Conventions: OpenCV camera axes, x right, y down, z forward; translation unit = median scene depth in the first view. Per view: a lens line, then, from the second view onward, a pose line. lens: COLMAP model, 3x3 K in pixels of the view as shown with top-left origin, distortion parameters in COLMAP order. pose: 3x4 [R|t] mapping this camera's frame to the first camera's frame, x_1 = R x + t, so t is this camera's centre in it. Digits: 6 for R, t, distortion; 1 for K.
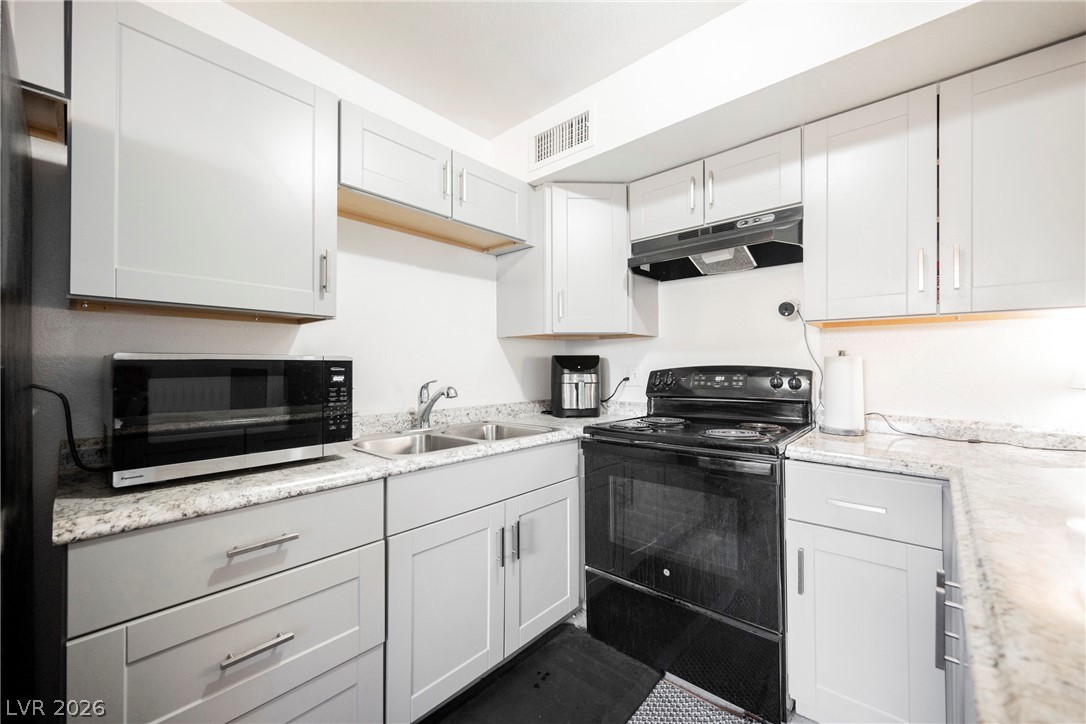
lens RADIAL K [[421.9, 0, 543.4], [0, 421.9, 361.8], [0, 0, 1]] dist [-0.001893, 0.000085]
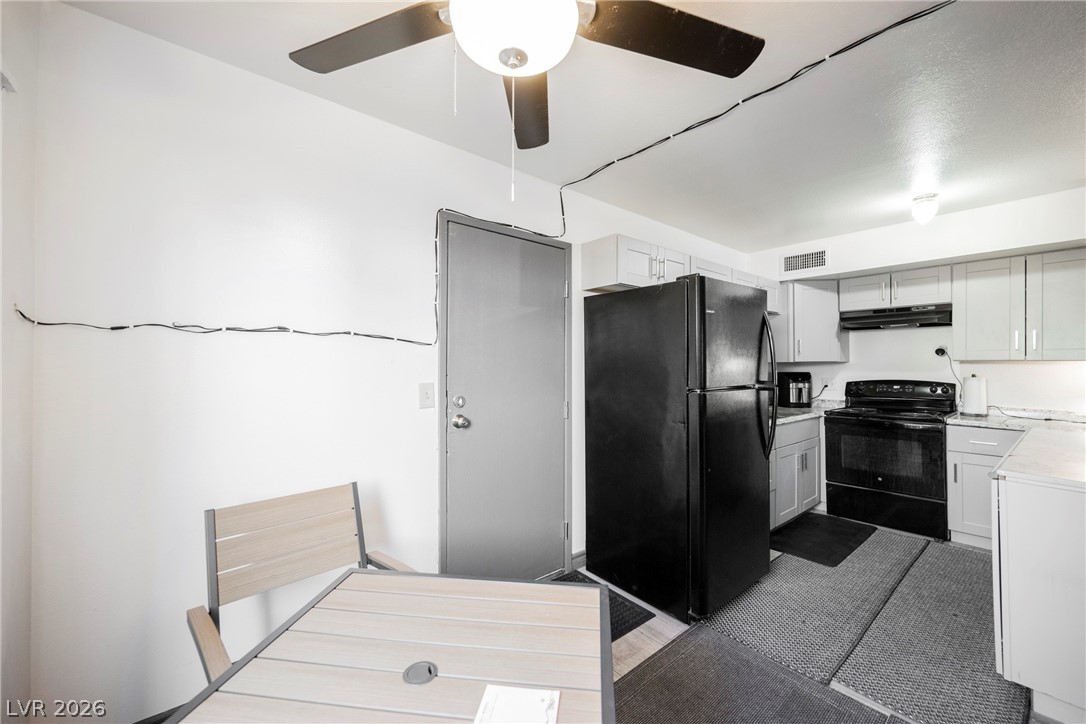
lens RADIAL K [[421.9, 0, 543.4], [0, 421.9, 361.8], [0, 0, 1]] dist [-0.001893, 0.000085]
pose [[0.987671, -0.000464, -0.156541, -0.942704], [0.000669, 0.999999, 0.001255, -0.085422], [0.156541, -0.001344, 0.987671, -1.223359]]
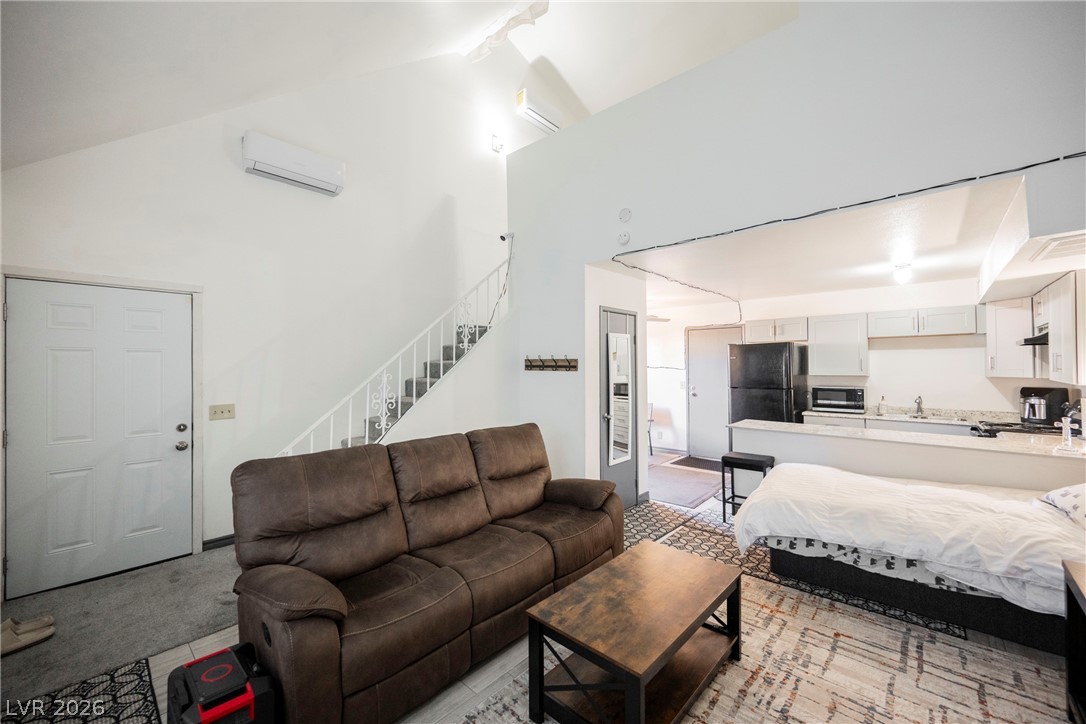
lens RADIAL K [[429.1, 0, 543.6], [0, 429.1, 361.6], [0, 0, 1]] dist [-0.001142, 0.000078]
pose [[-0.007457, -0.008927, -0.999932, 2.518572], [0.017425, 0.999807, -0.009055, -0.193235], [0.999820, -0.017492, -0.007300, -1.352539]]
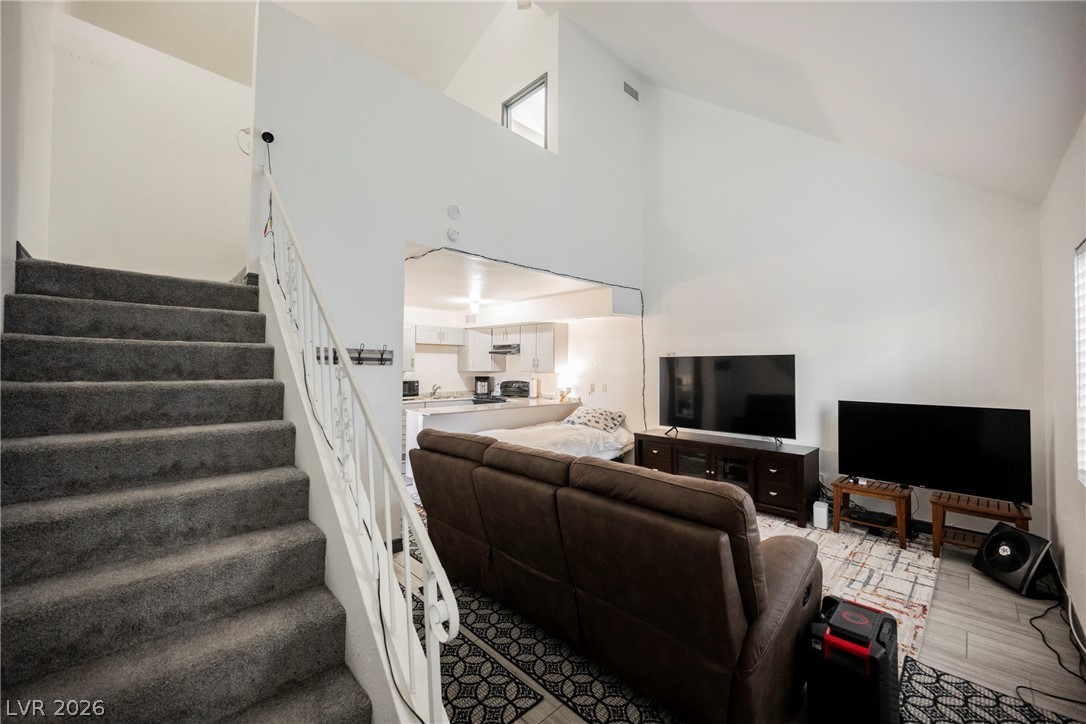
lens RADIAL K [[421.8, 0, 544.9], [0, 421.8, 361.8], [0, 0, 1]] dist [-0.001700, -0.000223]
pose [[0.998249, 0.004609, -0.058965, 1.027599], [-0.004633, 0.999989, -0.000272, -0.177887], [0.058963, 0.000545, 0.998260, -3.000621]]
